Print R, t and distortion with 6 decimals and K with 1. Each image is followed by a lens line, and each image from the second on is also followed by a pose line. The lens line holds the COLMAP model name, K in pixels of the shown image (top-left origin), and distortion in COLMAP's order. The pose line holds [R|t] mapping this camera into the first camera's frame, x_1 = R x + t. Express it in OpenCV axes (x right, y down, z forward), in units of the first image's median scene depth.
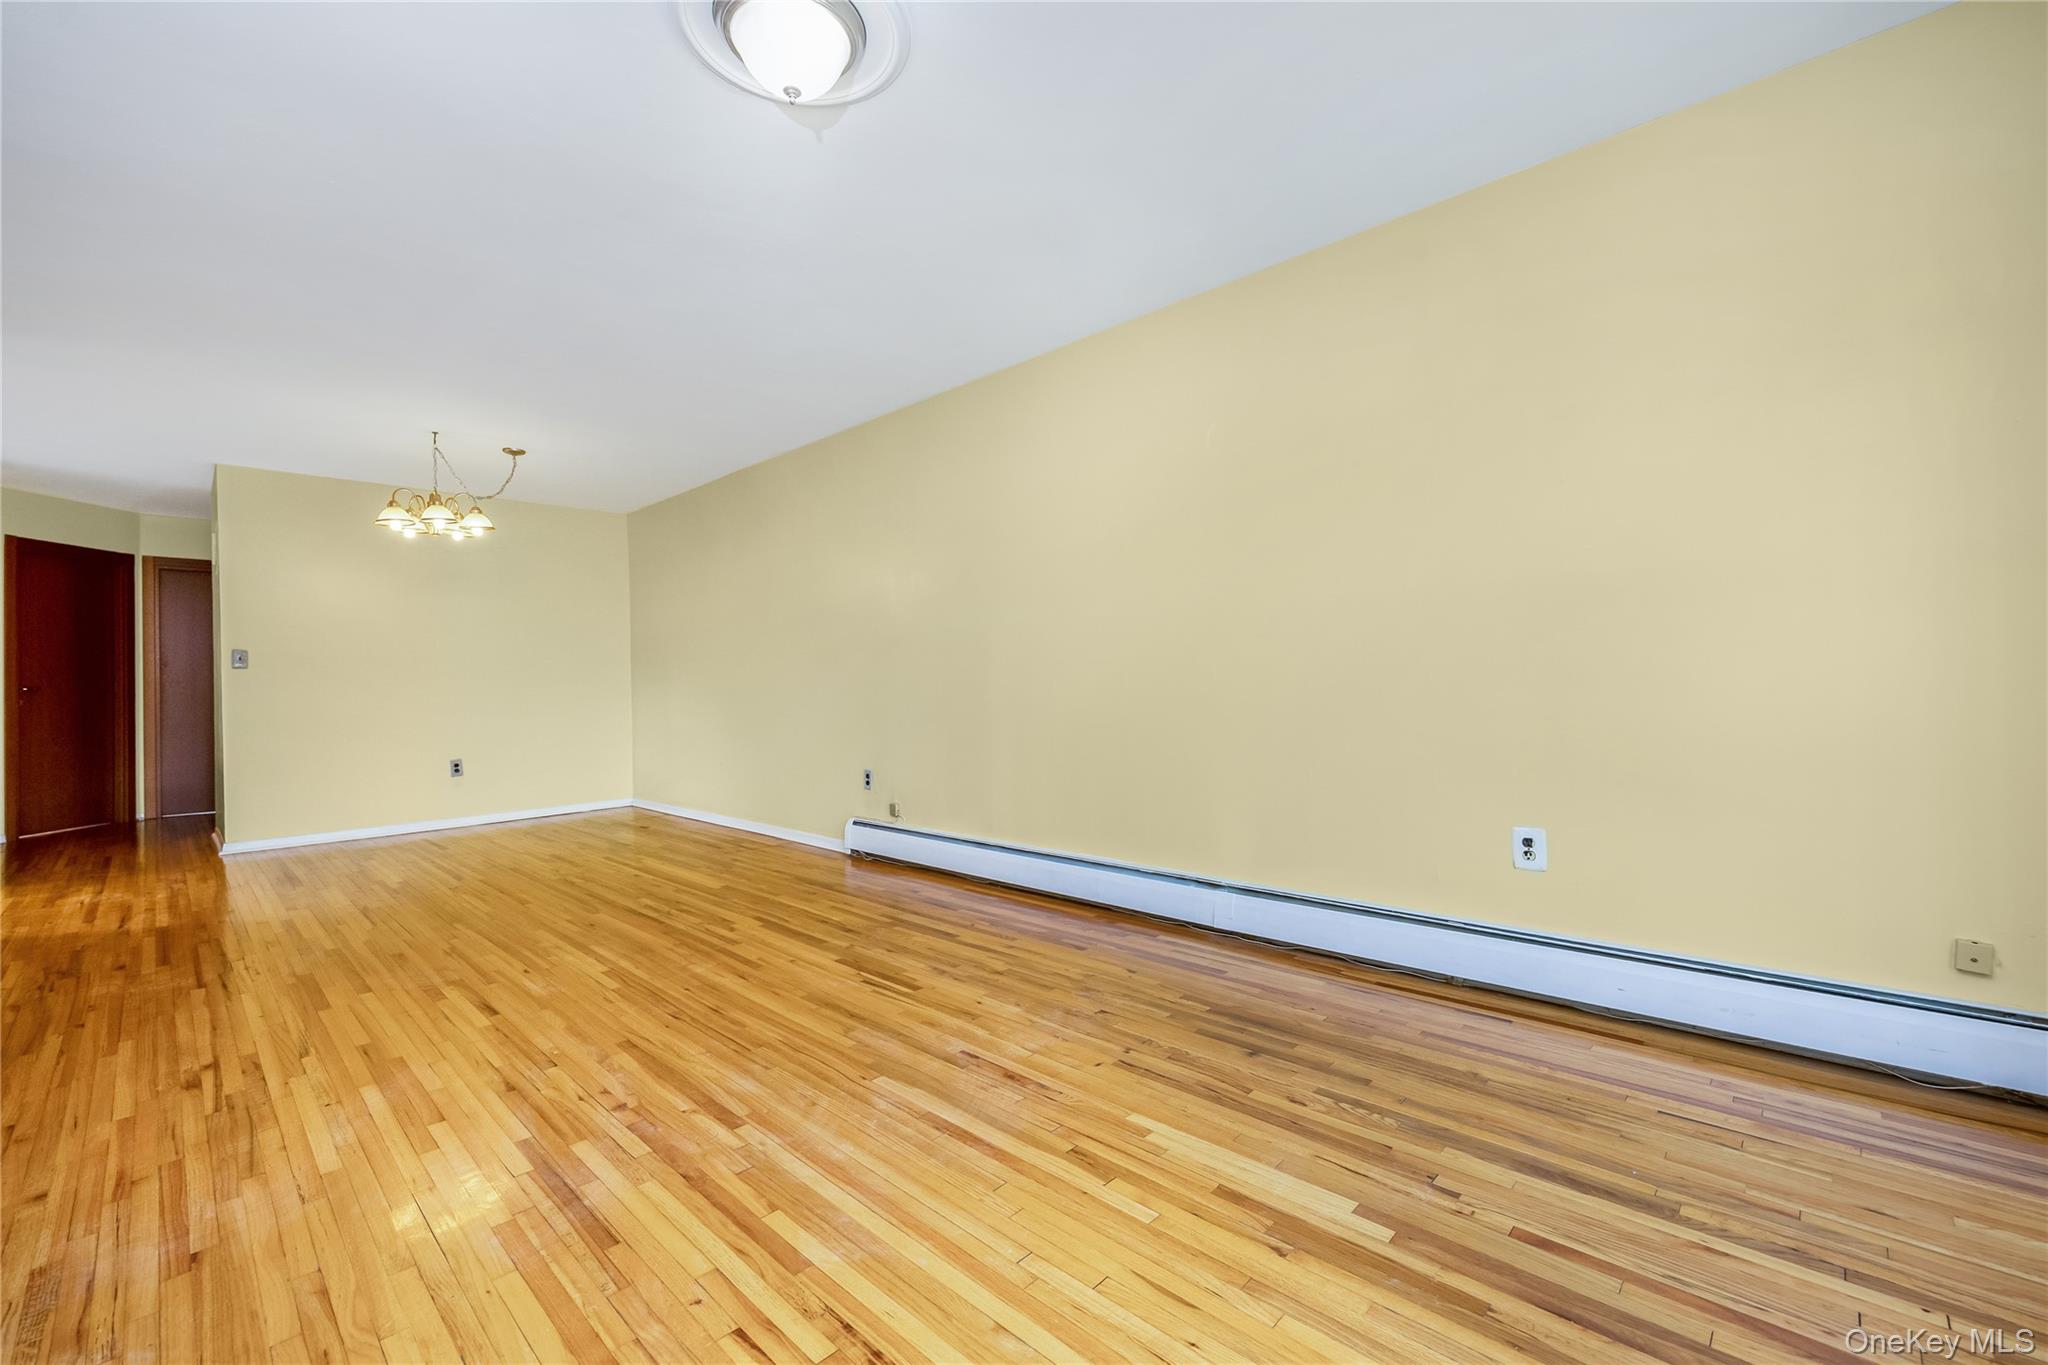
lens RADIAL K [[822.1, 0, 1024.0], [0, 822.1, 682.5], [0, 0, 1]] dist [-0.001754, -0.000127]
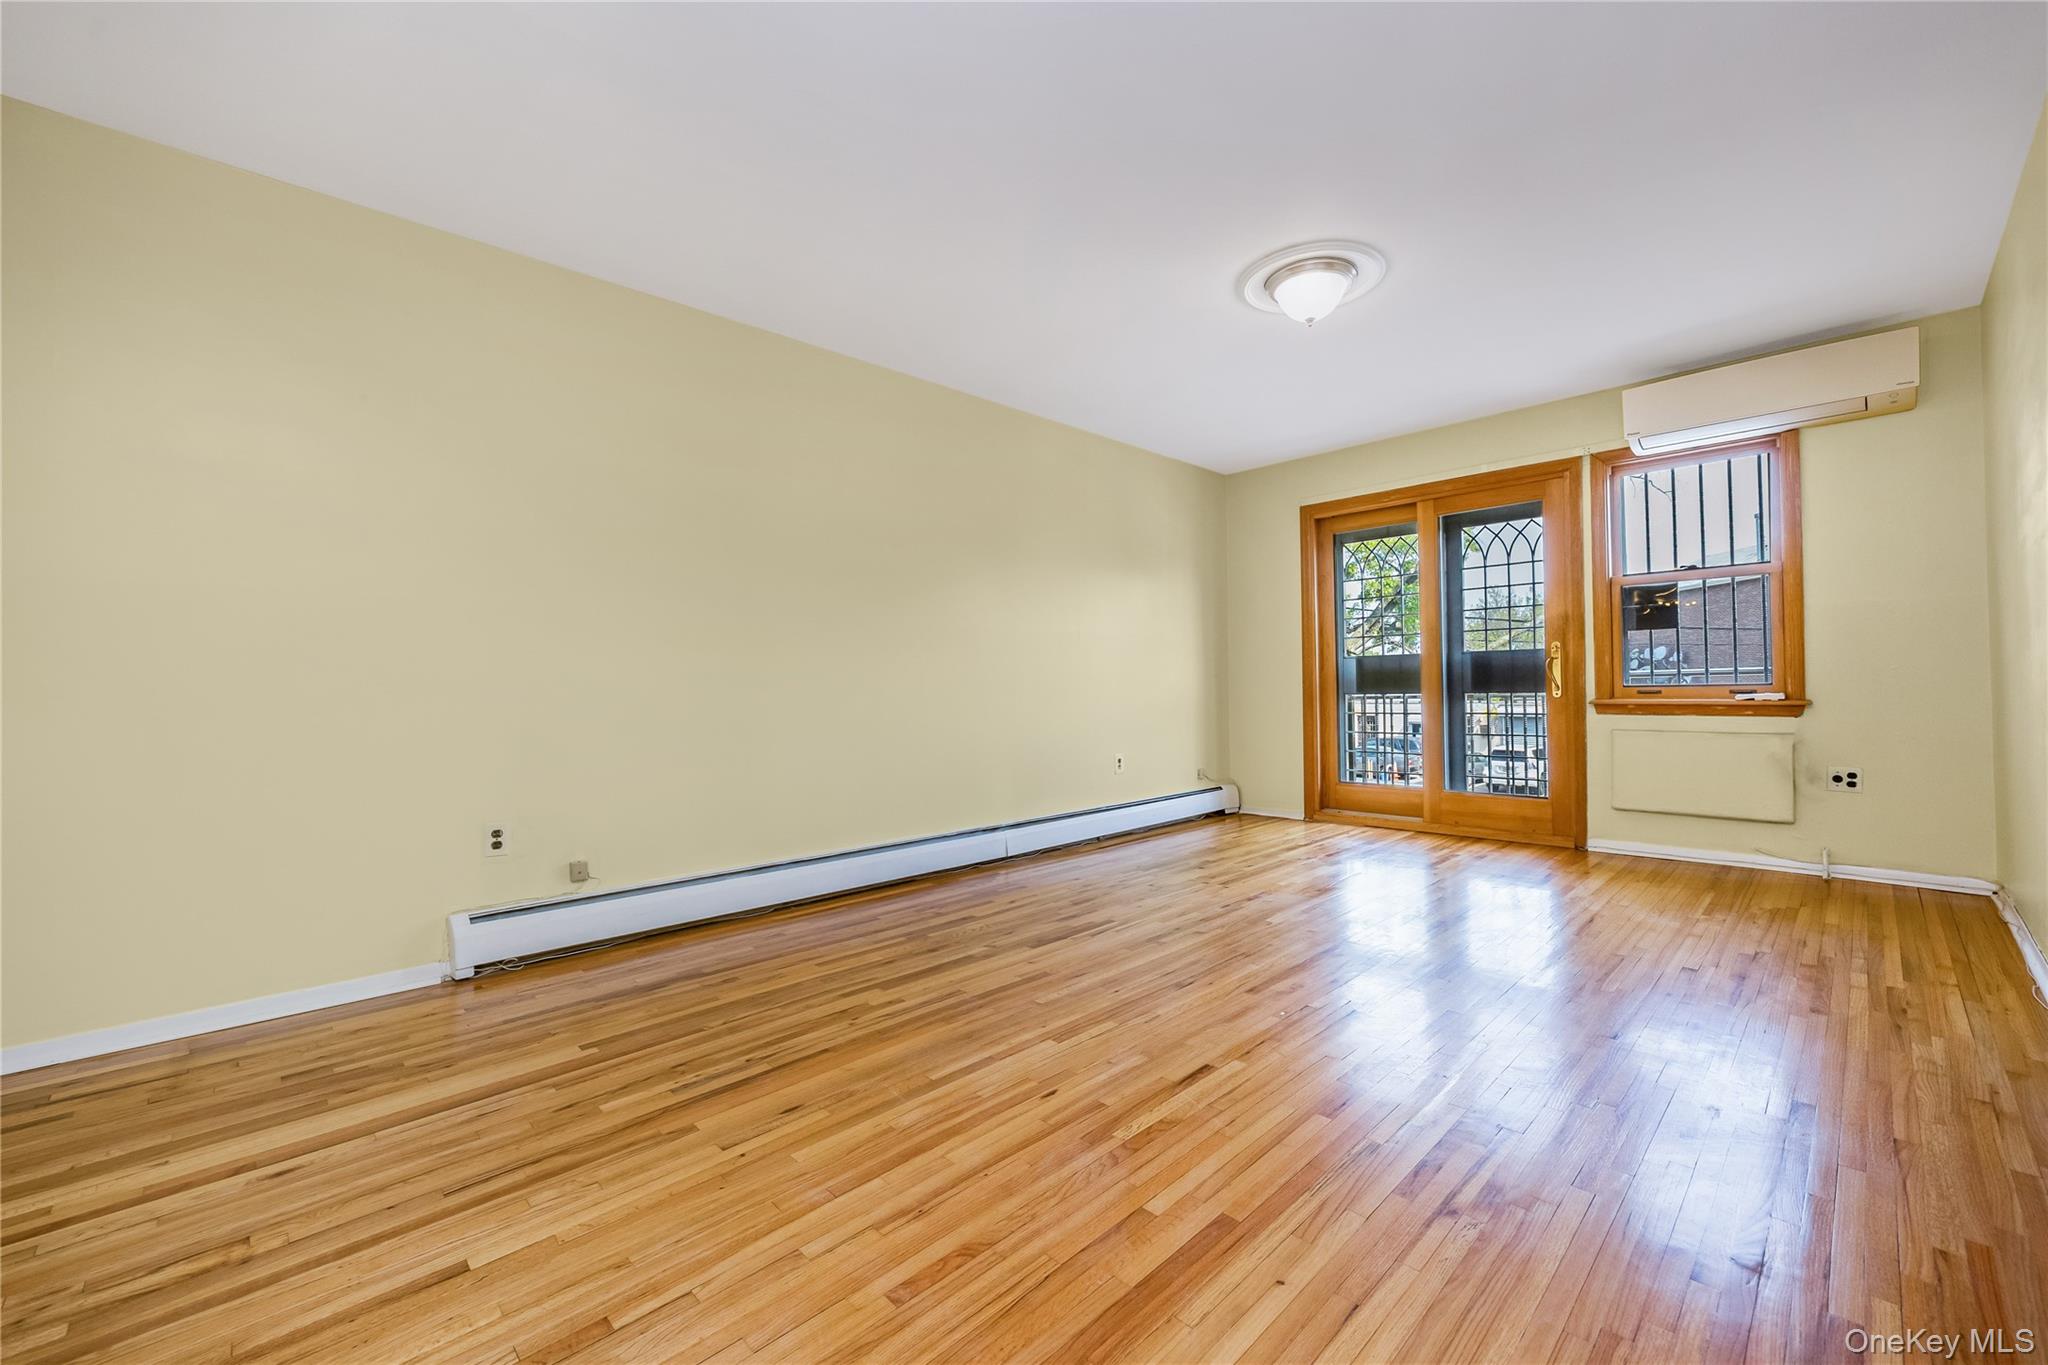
lens RADIAL K [[790.0, 0, 1024.0], [0, 790.0, 682.5], [0, 0, 1]] dist [-0.000381, -0.000001]
pose [[0.065224, 0.021282, 0.997644, -1.254109], [0.006921, 0.999739, -0.021779, 0.031480], [-0.997847, 0.008325, 0.065060, 0.975965]]
